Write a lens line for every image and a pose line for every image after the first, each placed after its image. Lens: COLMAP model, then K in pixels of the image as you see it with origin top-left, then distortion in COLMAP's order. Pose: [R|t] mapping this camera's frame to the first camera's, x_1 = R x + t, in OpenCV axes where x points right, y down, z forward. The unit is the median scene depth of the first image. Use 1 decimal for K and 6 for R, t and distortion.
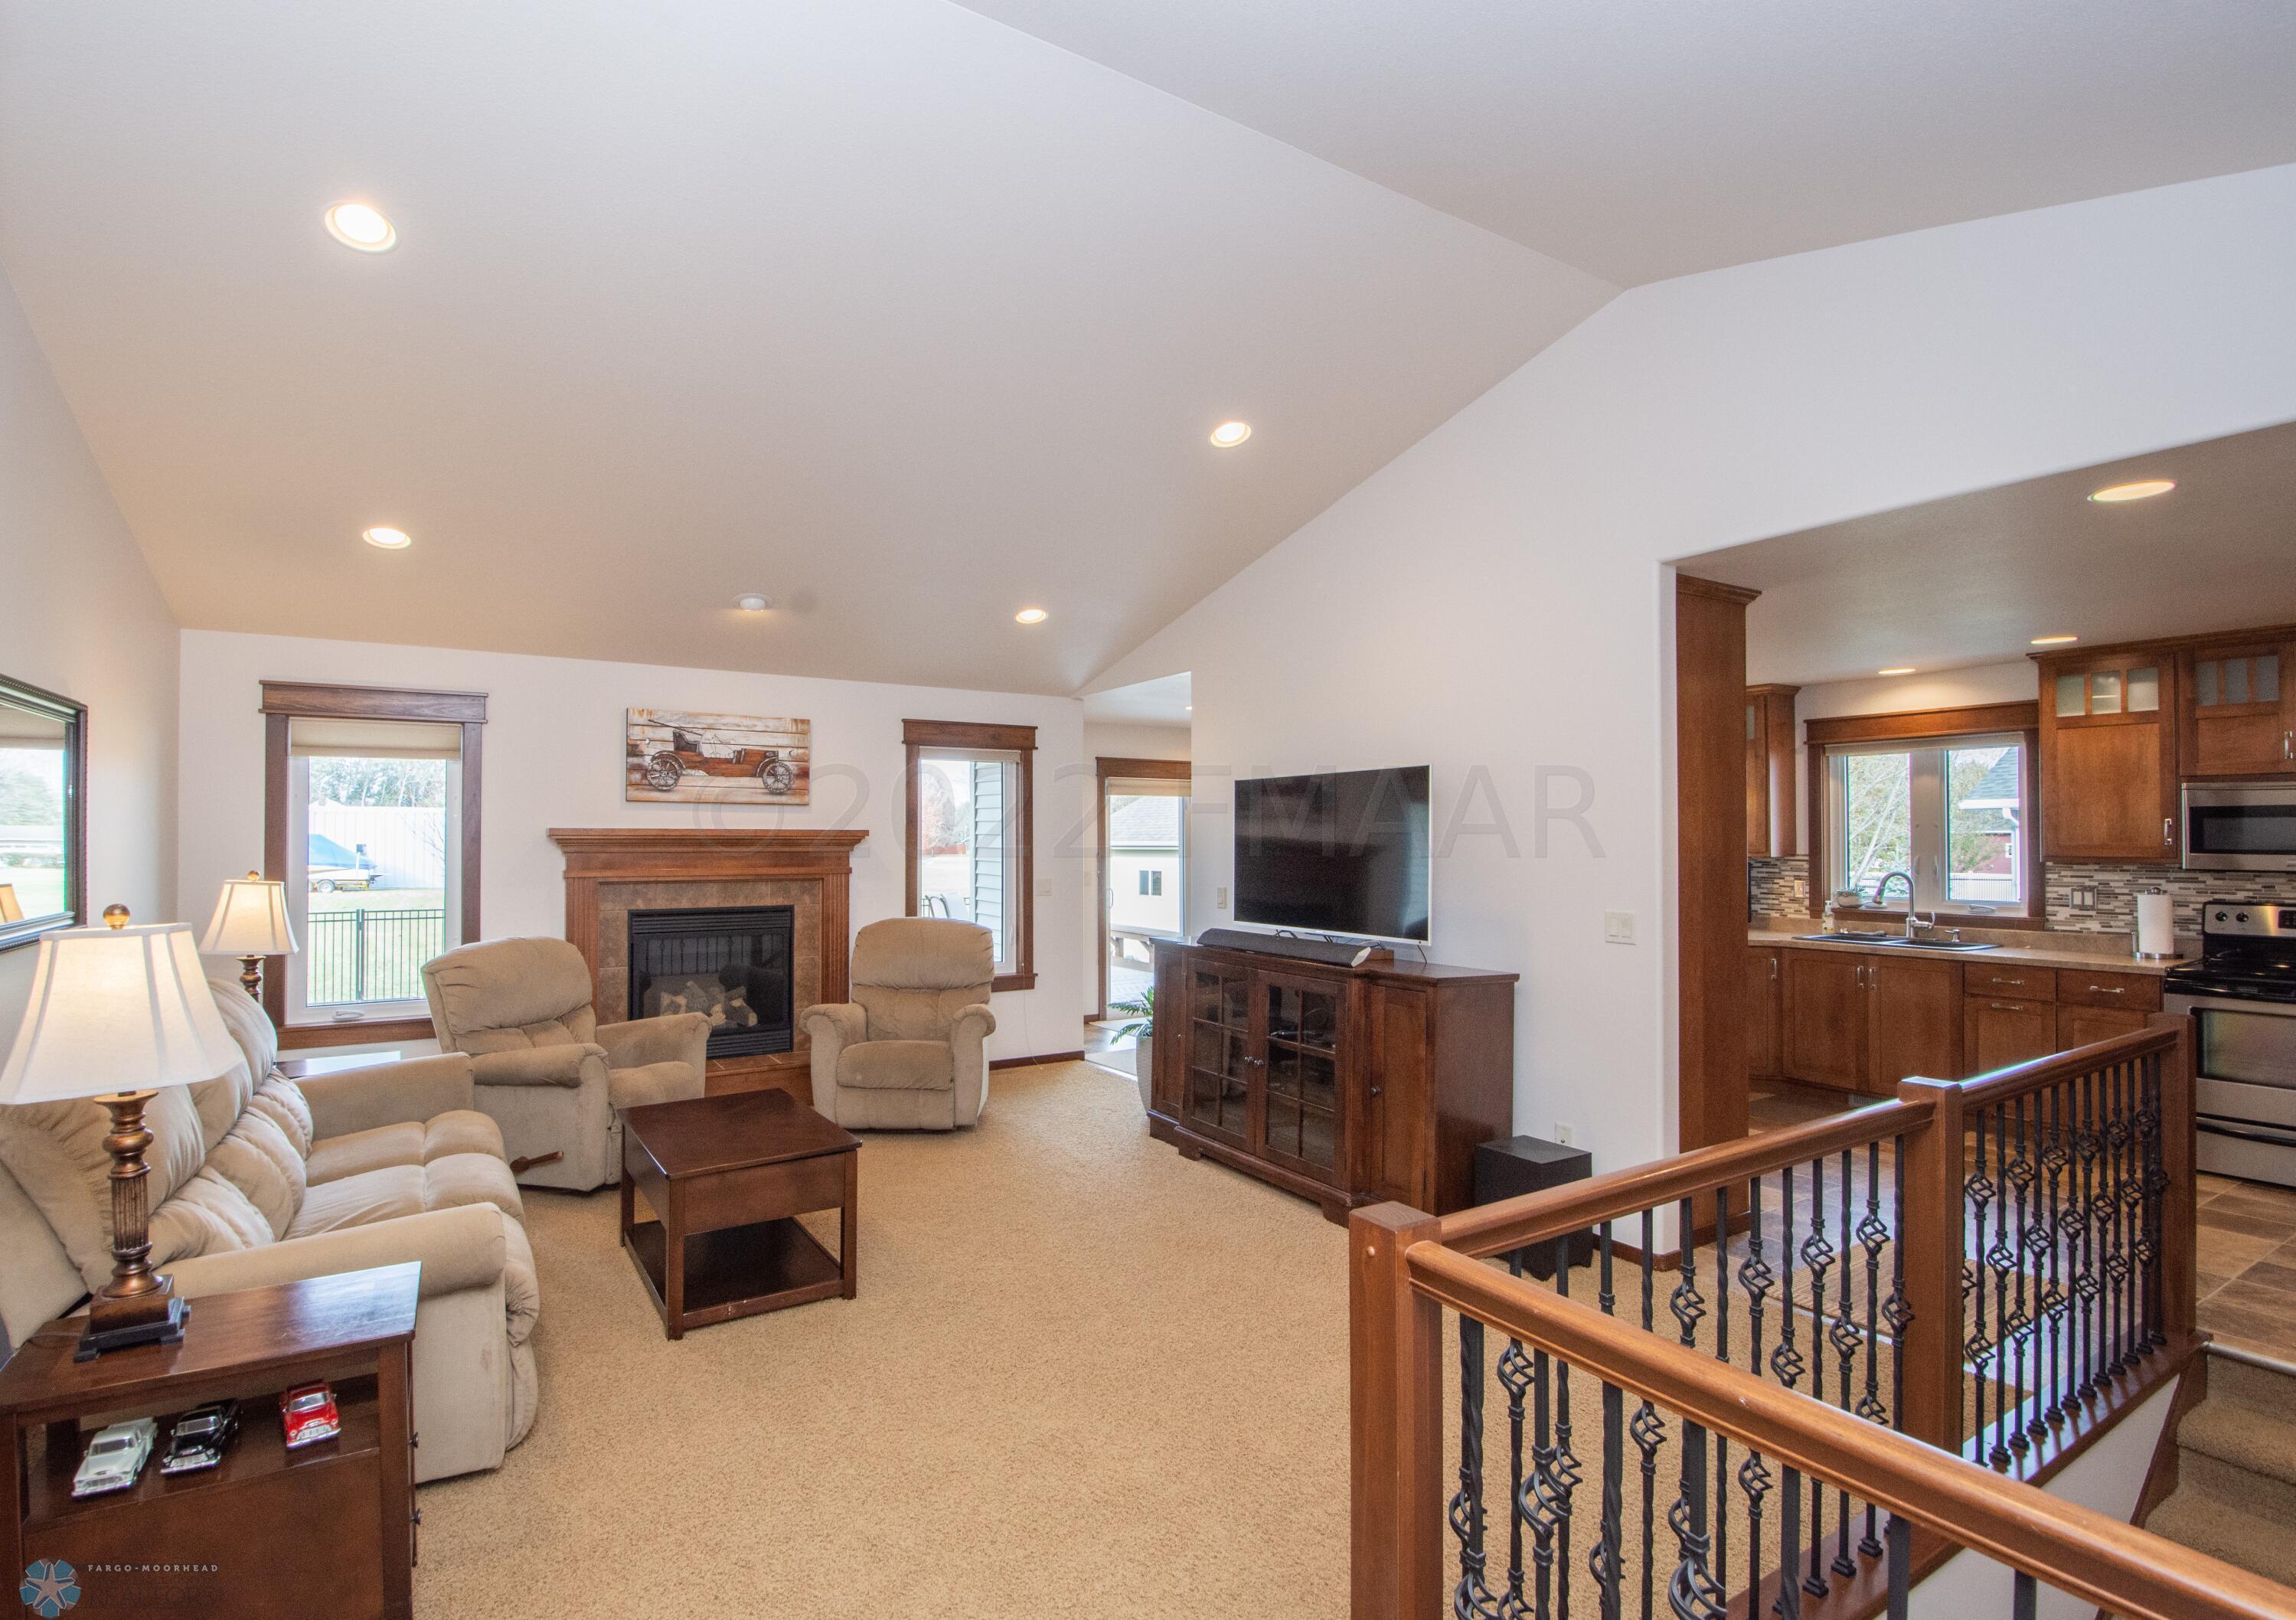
lens RADIAL K [[1072.7, 0, 1034.1], [0, 1072.7, 827.4], [0, 0, 1]] dist [-0.028028, -0.003677]
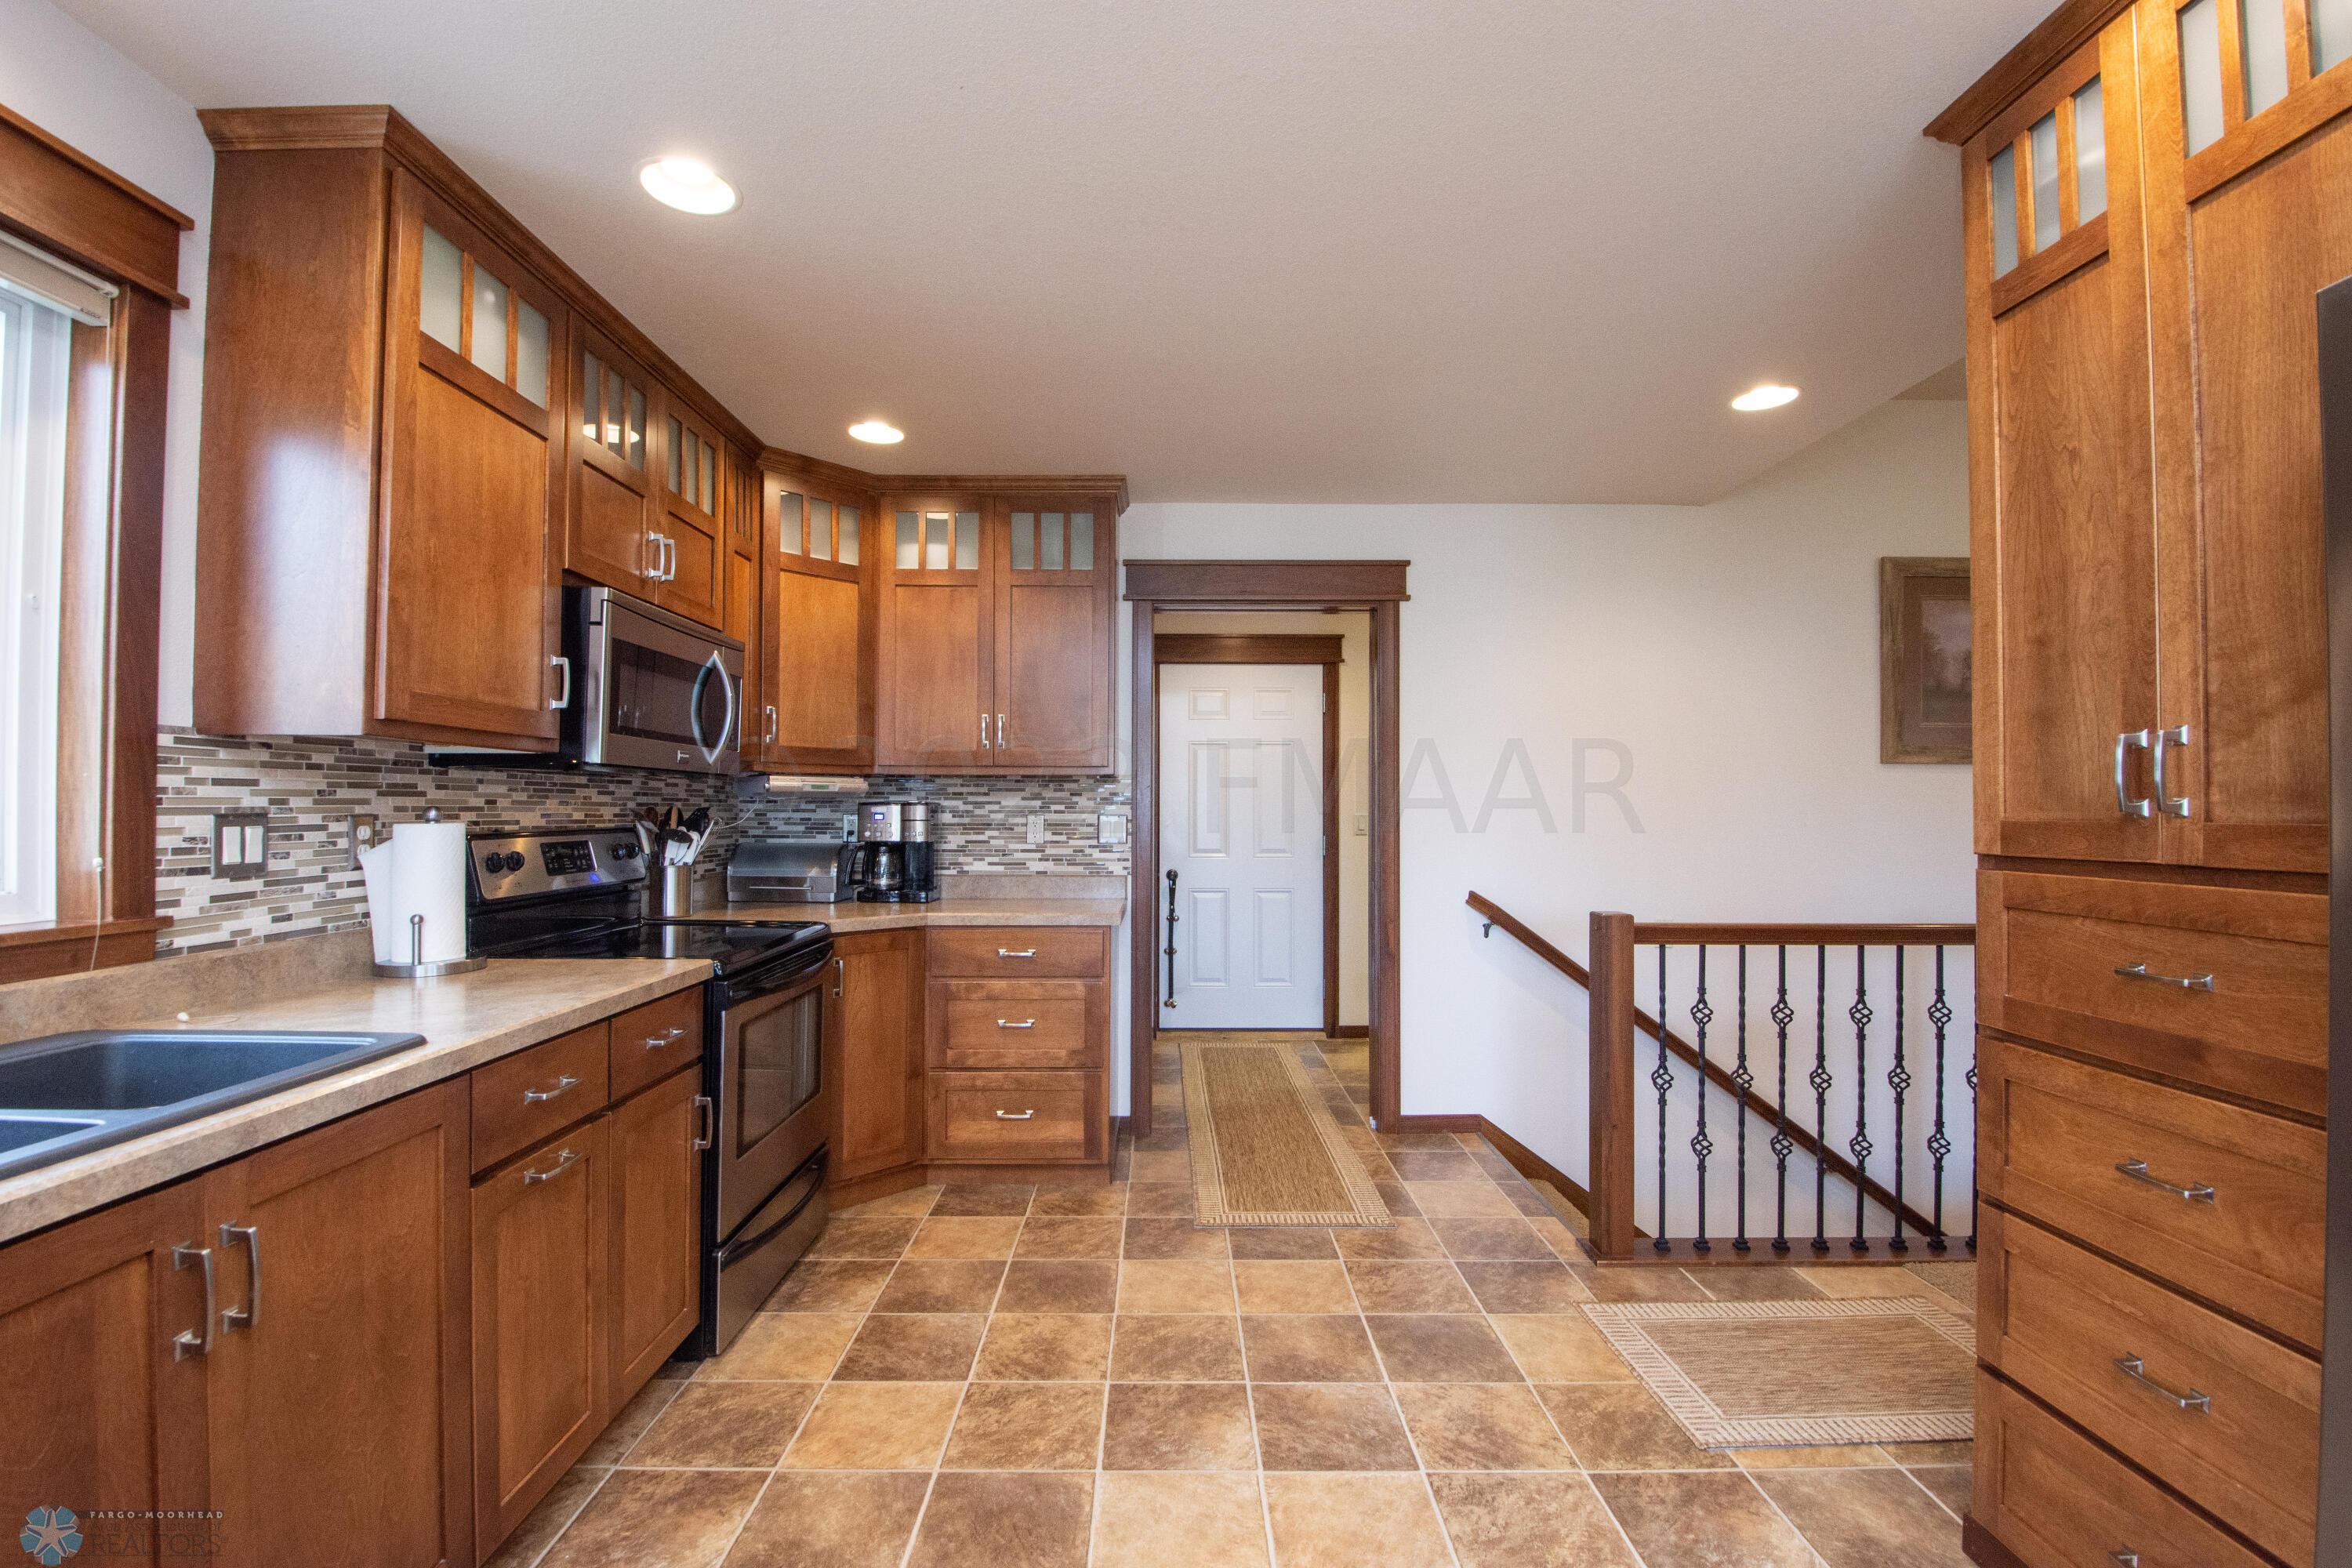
lens RADIAL K [[1028.9, 0, 1168.4], [0, 1028.9, 792.8], [0, 0, 1]] dist [0.001477, -0.012192]
pose [[-0.879769, 0.005033, 0.475375, 0.582934], [-0.008684, 0.999607, -0.026654, 0.057710], [-0.475322, -0.027577, -0.879380, 1.159156]]
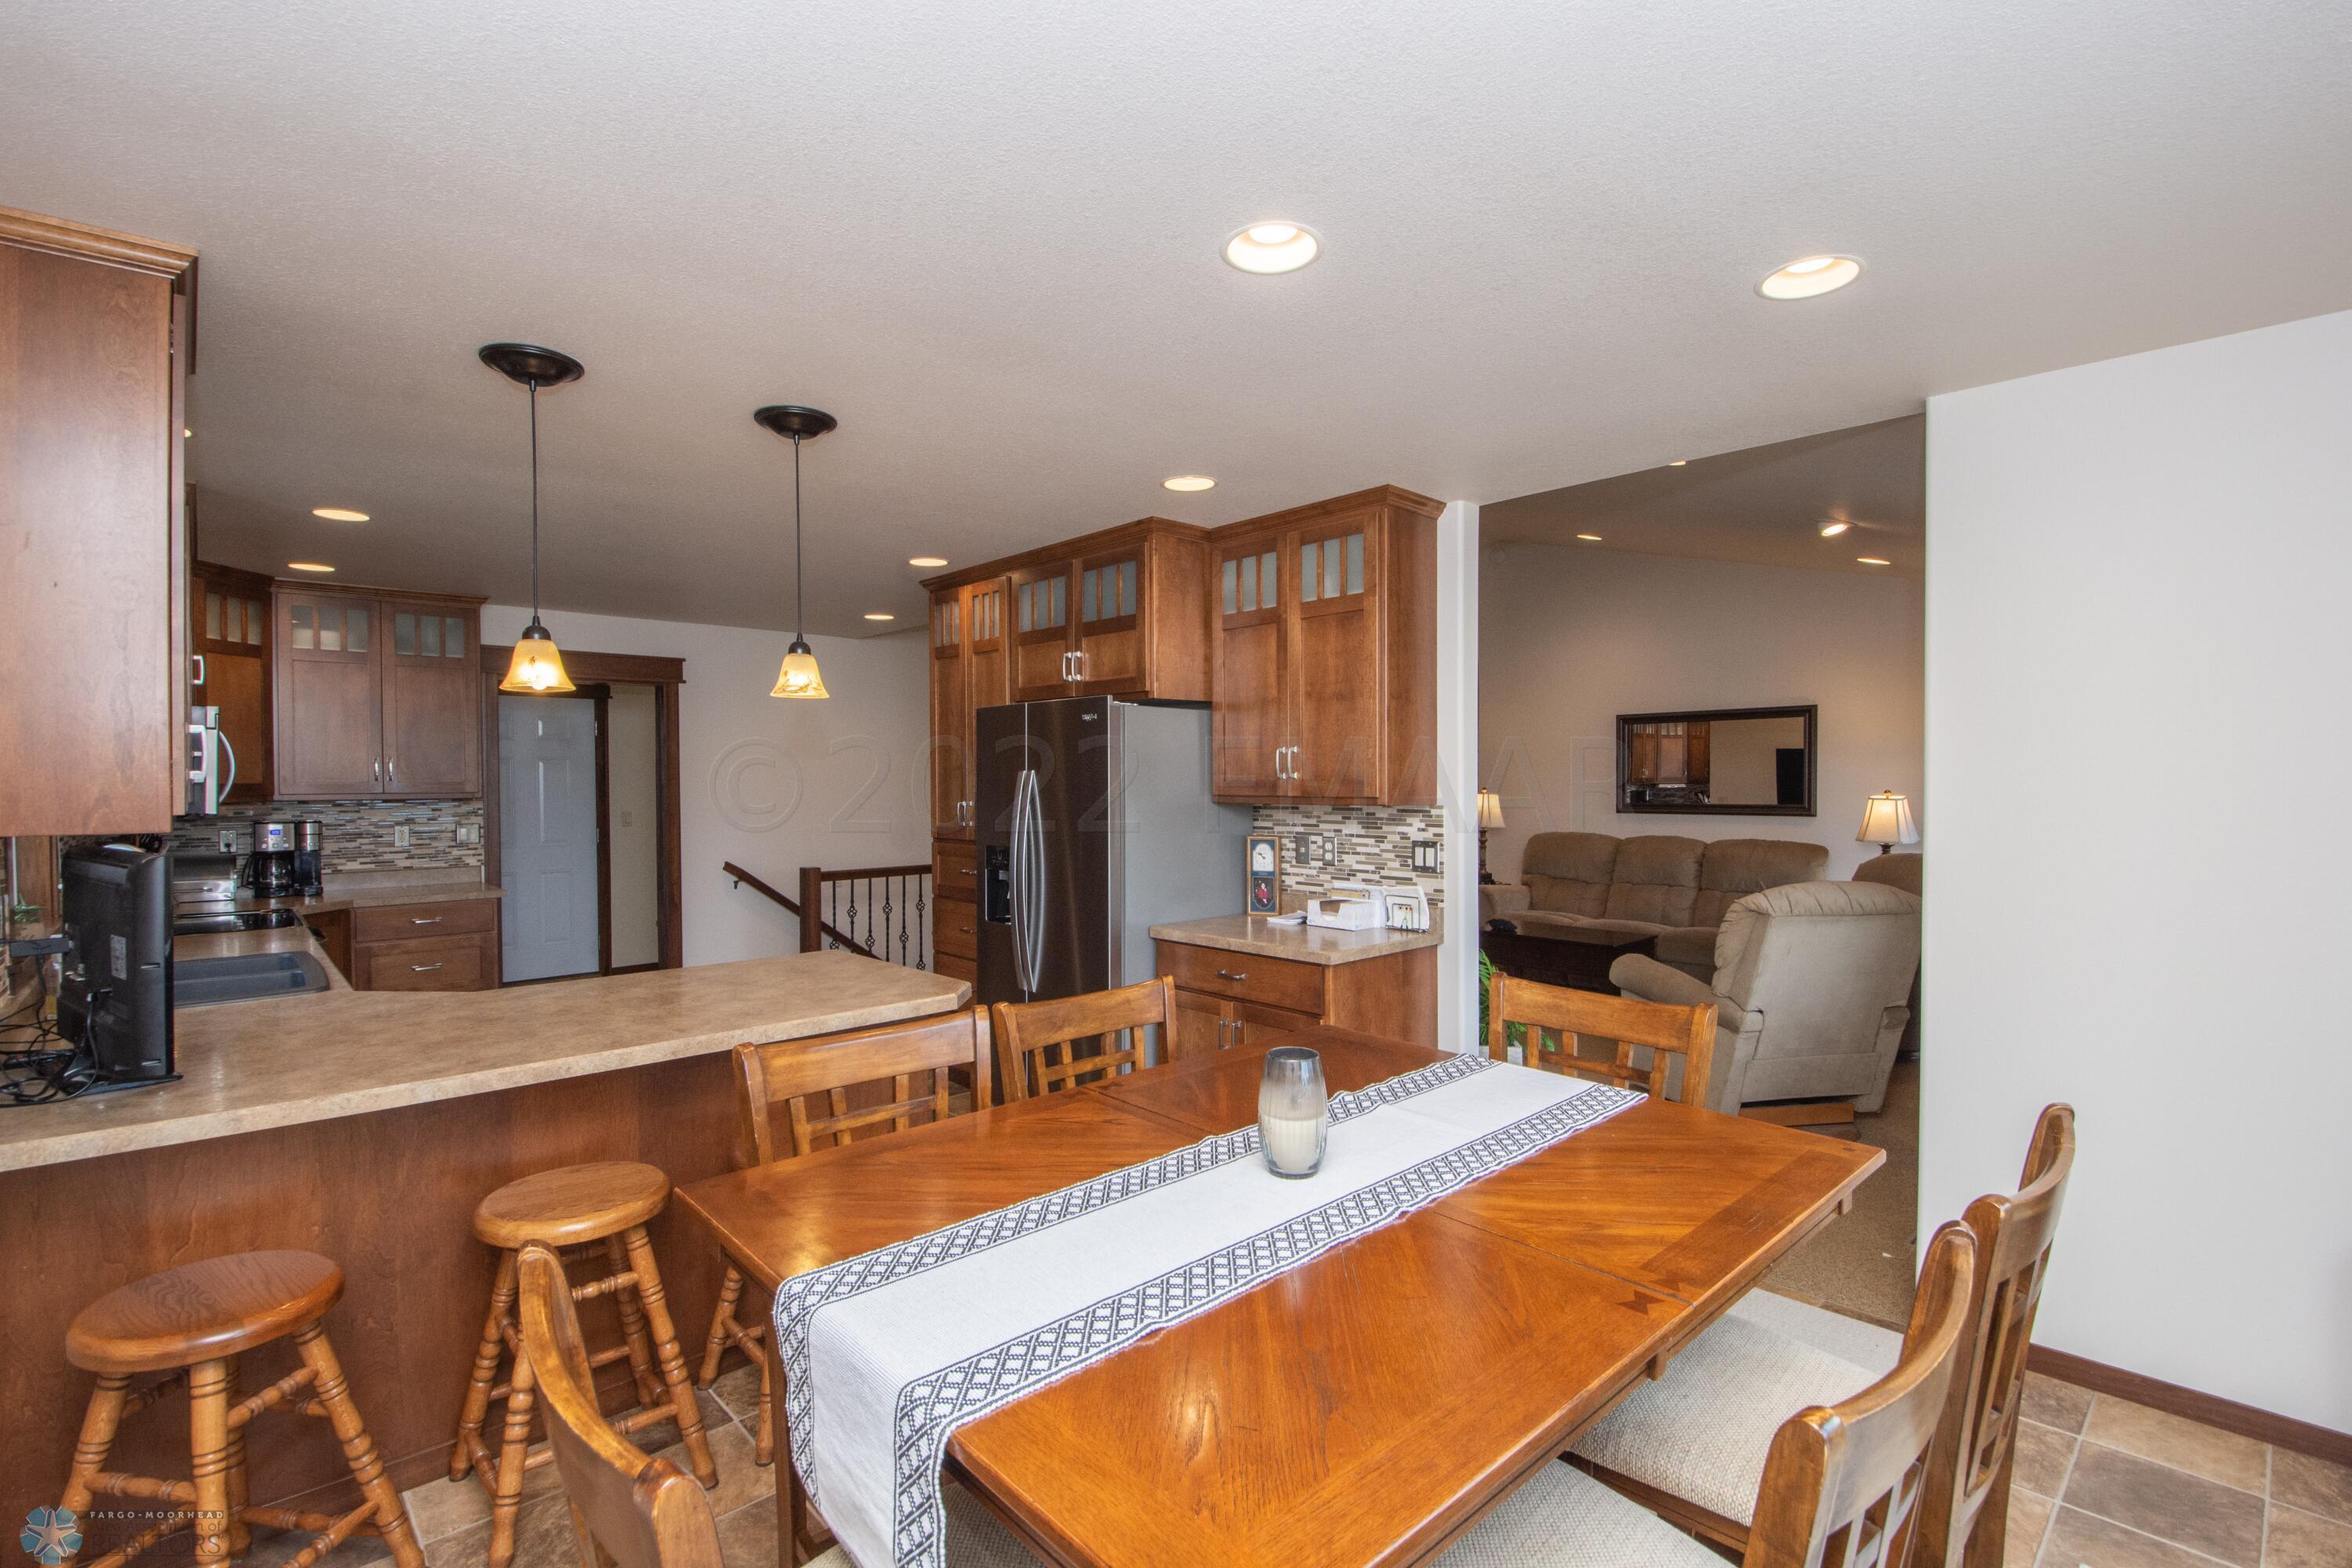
lens RADIAL K [[1028.9, 0, 1163.3], [0, 1028.9, 792.5], [0, 0, 1]] dist [0.001477, -0.012192]
pose [[-0.965890, 0.008055, -0.258827, 0.555165], [0.006915, 0.999962, 0.005316, 0.021606], [0.258860, 0.003345, -0.965909, 1.727558]]
